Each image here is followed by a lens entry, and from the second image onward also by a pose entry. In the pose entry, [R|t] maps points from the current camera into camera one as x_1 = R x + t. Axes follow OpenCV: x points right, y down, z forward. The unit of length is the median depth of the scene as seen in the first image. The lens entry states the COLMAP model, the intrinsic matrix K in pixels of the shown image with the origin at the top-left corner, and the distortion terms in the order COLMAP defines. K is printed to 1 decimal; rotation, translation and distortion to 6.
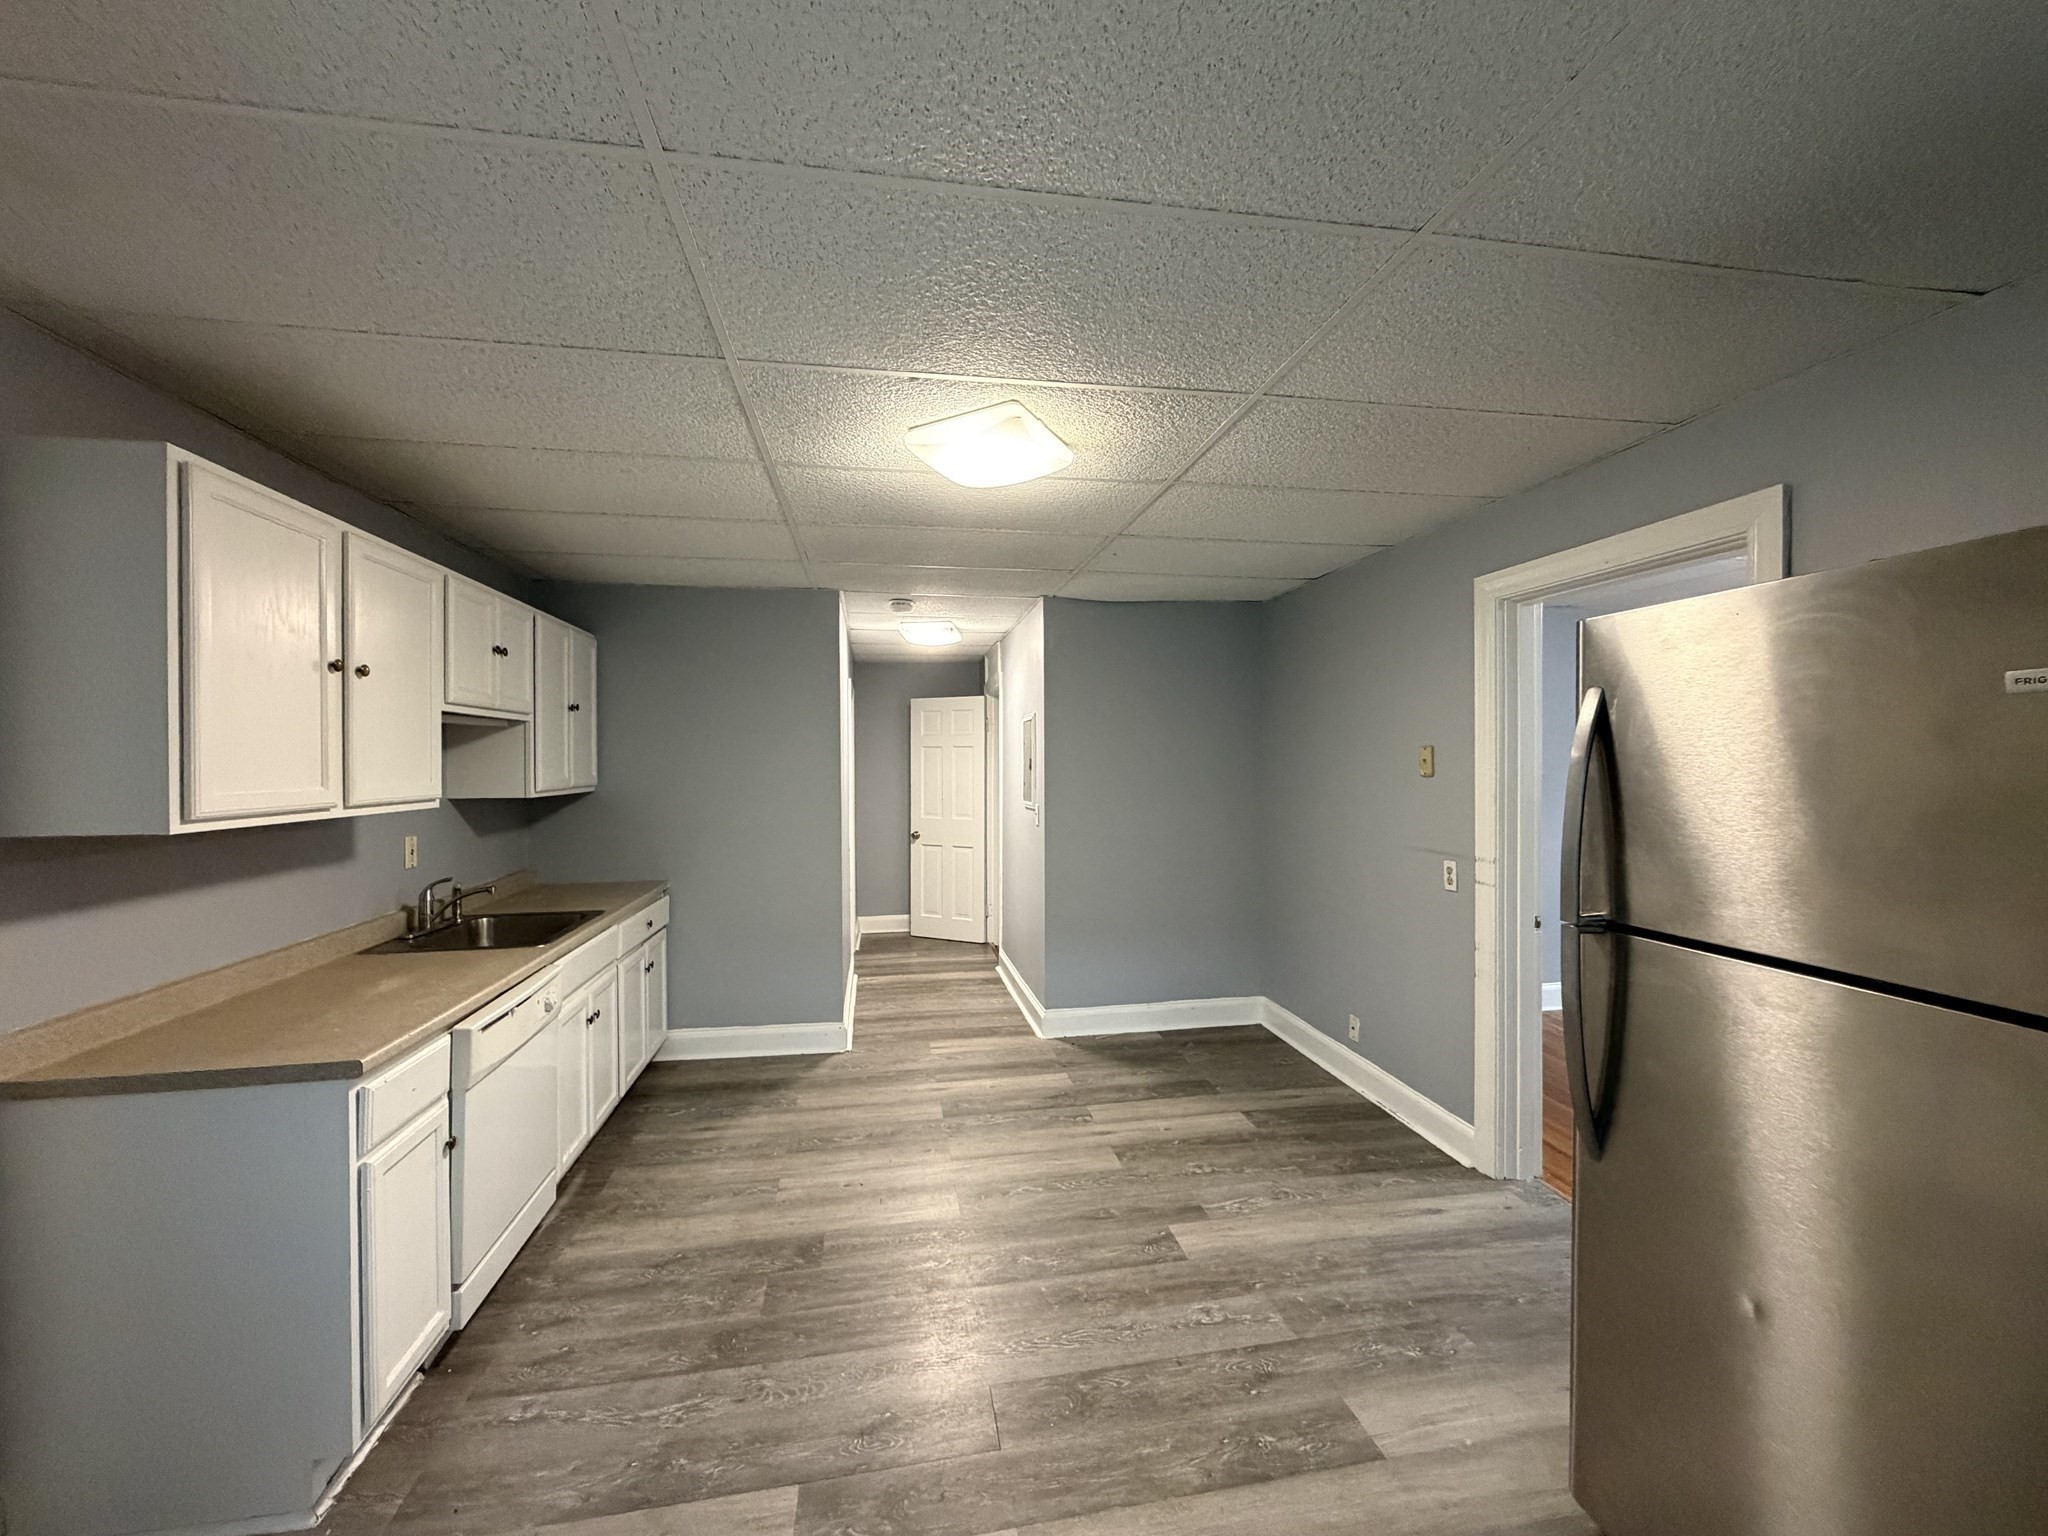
lens RADIAL K [[815.7, 0, 1018.5], [0, 815.7, 764.9], [0, 0, 1]] dist [-0.000690, -0.000005]
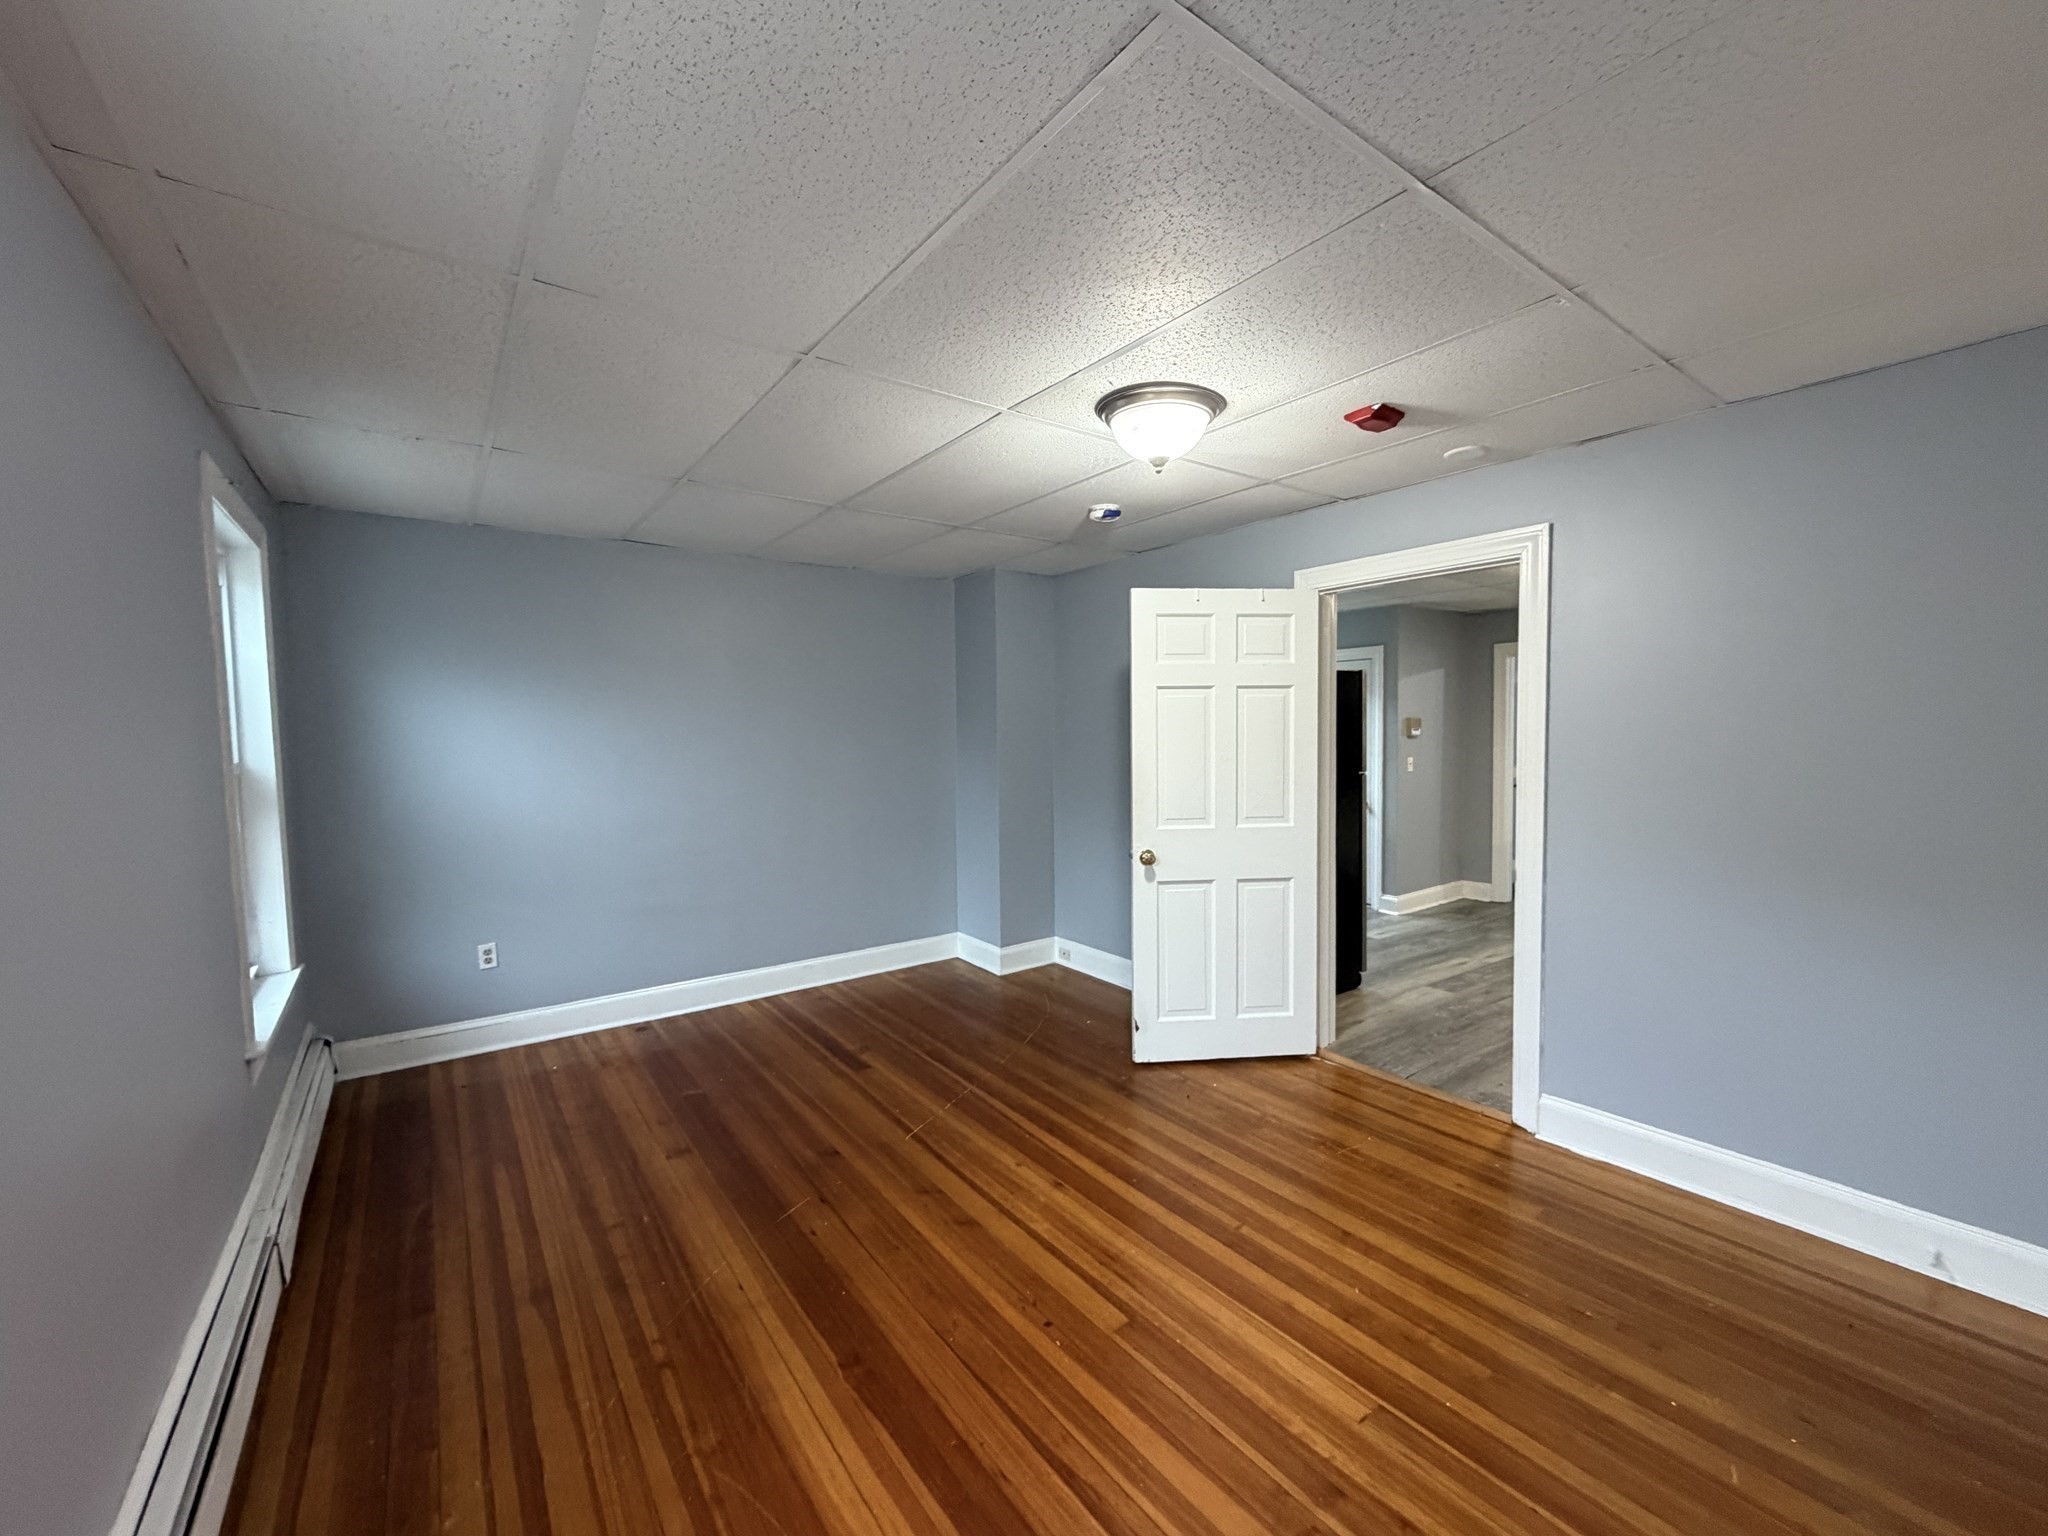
lens RADIAL K [[815.7, 0, 1018.5], [0, 815.7, 764.9], [0, 0, 1]] dist [-0.000690, -0.000005]
pose [[-0.888895, 0.042285, -0.456156, 1.499004], [0.017242, 0.998114, 0.058924, -0.006653], [0.457787, 0.044512, -0.887947, 1.465224]]
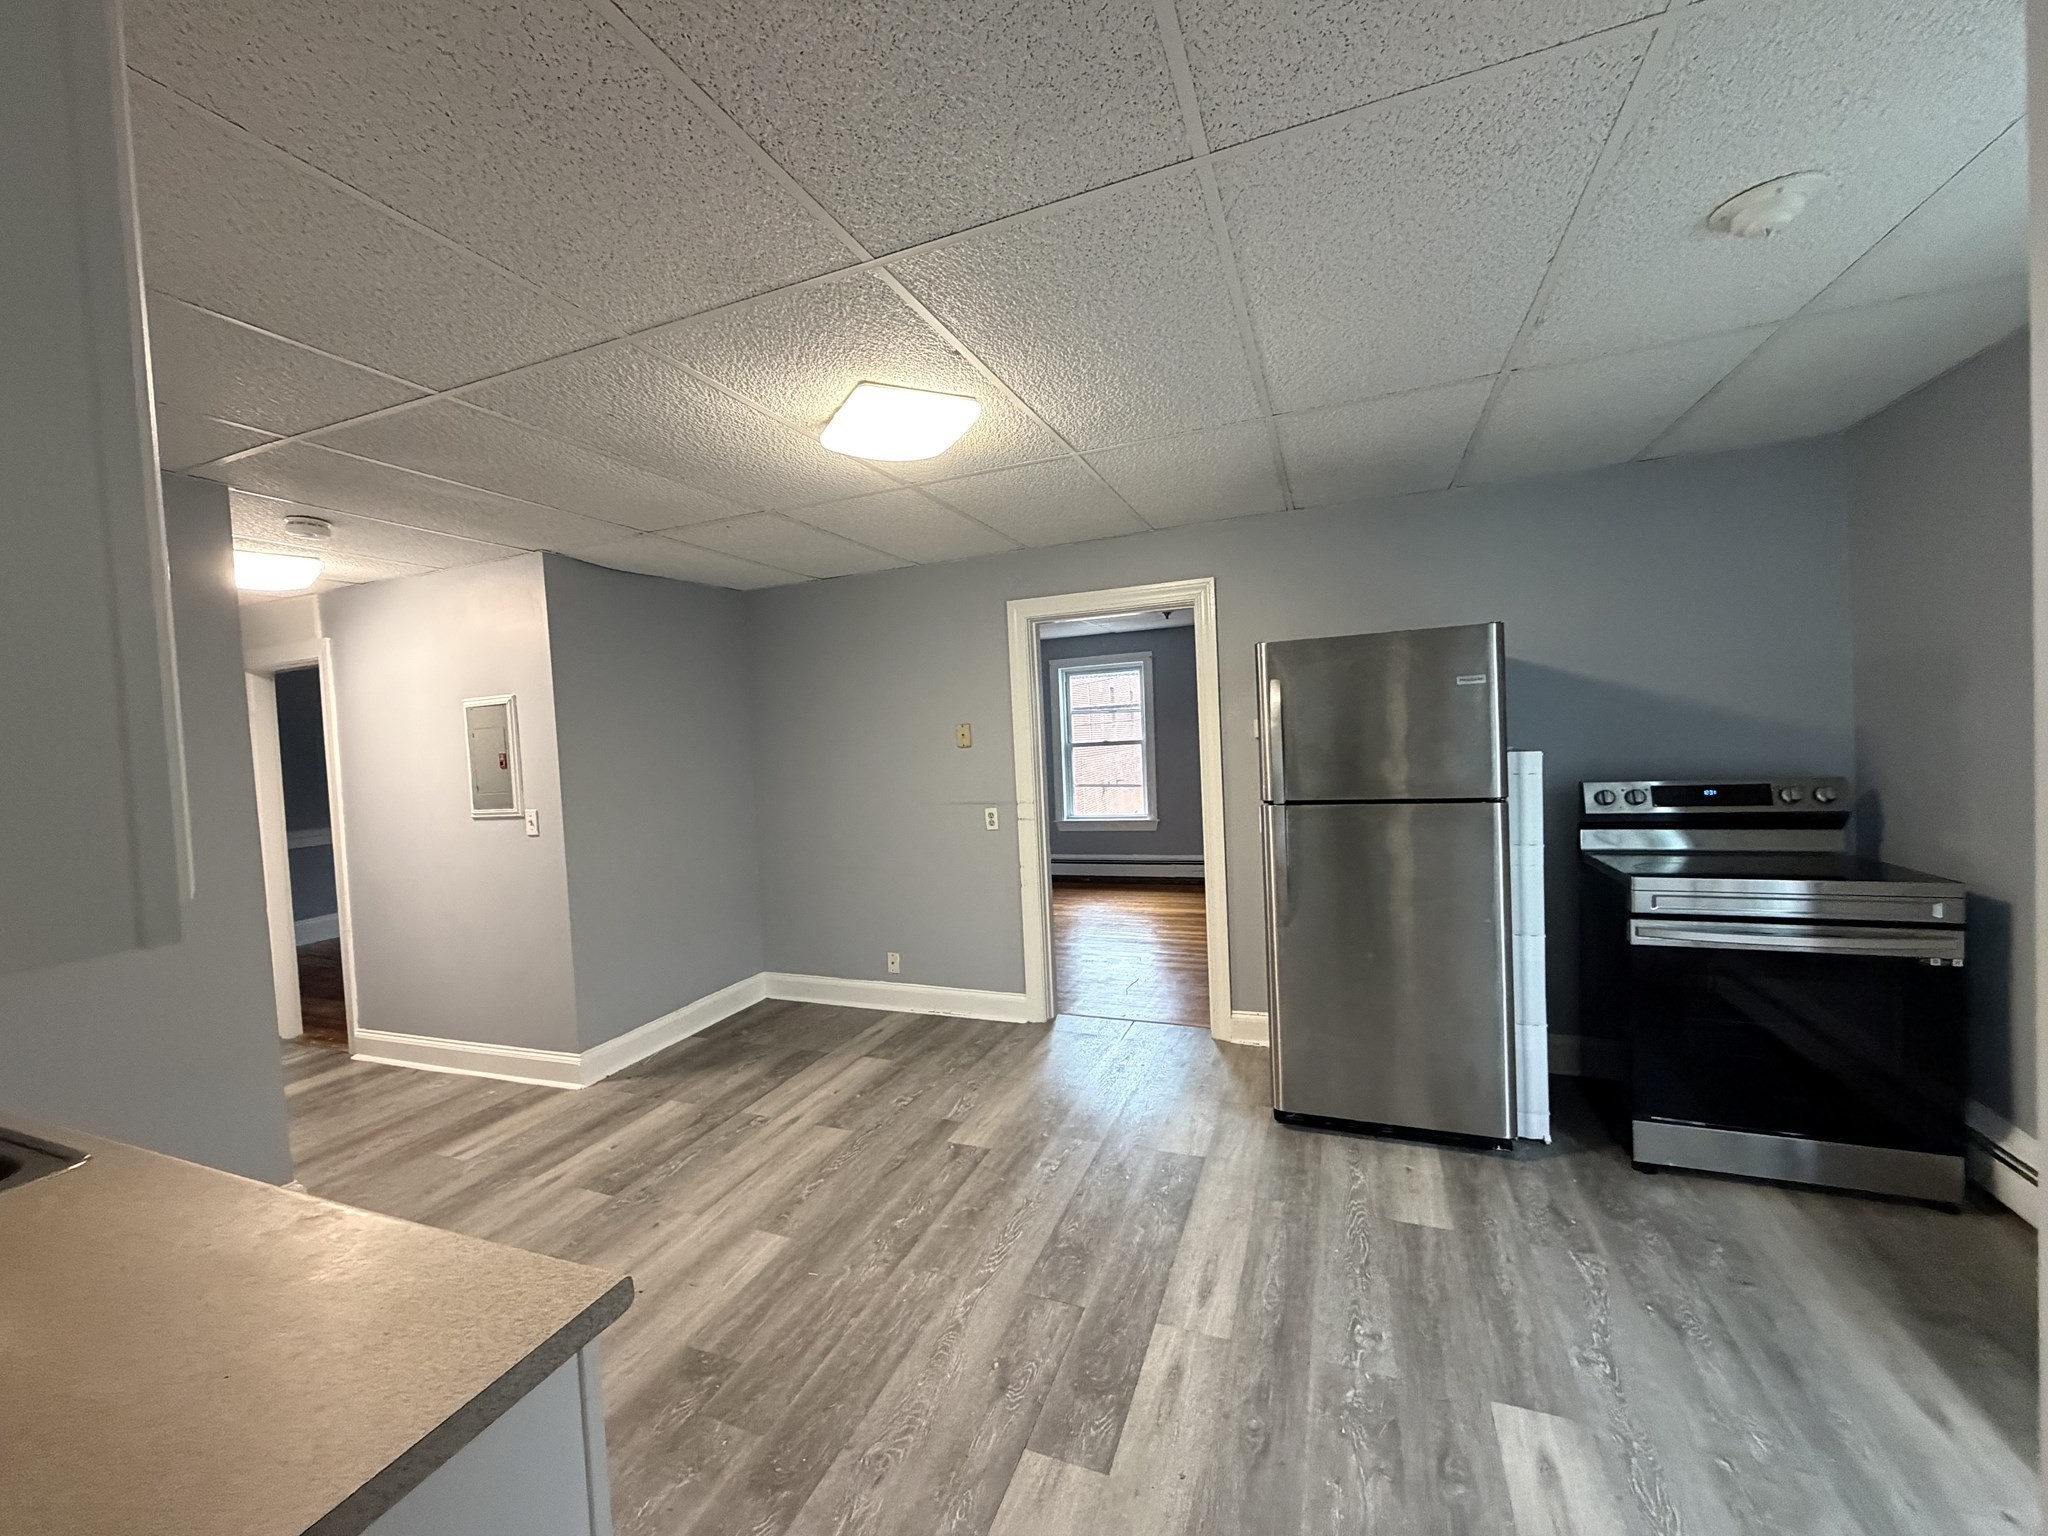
lens RADIAL K [[815.7, 0, 1018.5], [0, 815.7, 764.9], [0, 0, 1]] dist [-0.000690, -0.000005]
pose [[0.521329, -0.052280, 0.851753, -0.589623], [0.051336, 0.998235, 0.029850, 0.008284], [-0.851810, 0.028164, 0.523093, 0.251240]]
